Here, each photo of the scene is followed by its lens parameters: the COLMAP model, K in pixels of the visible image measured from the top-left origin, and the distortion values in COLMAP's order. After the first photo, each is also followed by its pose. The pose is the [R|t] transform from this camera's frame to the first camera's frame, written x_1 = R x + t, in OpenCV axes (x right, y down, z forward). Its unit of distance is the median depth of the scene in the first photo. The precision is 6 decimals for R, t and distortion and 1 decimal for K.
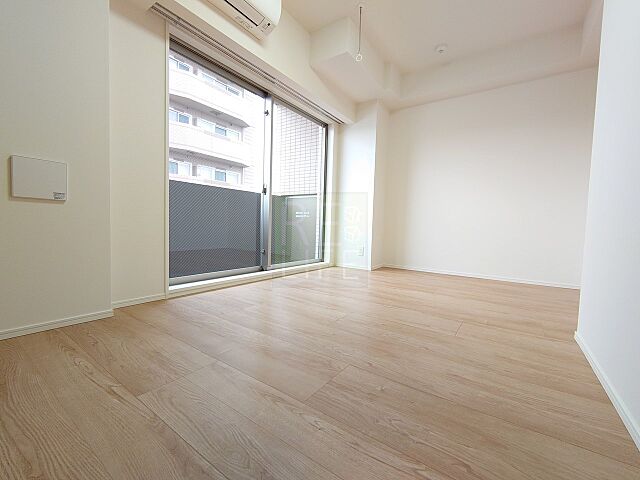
lens RADIAL K [[275.6, 0, 320.7], [0, 275.6, 240.0], [0, 0, 1]] dist [0.002242, -0.000104]
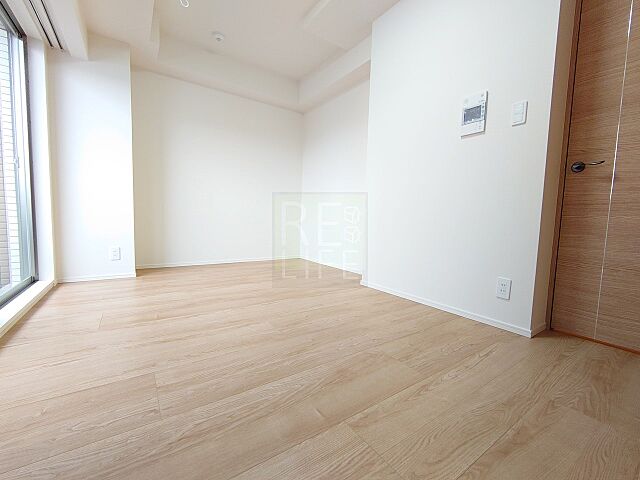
lens RADIAL K [[275.6, 0, 322.9], [0, 275.6, 239.2], [0, 0, 1]] dist [0.002242, -0.000104]
pose [[0.337607, -0.092564, 0.936725, -0.721768], [0.031445, 0.995707, 0.087059, -0.089531], [-0.940762, 0.000063, 0.339068, 0.543852]]
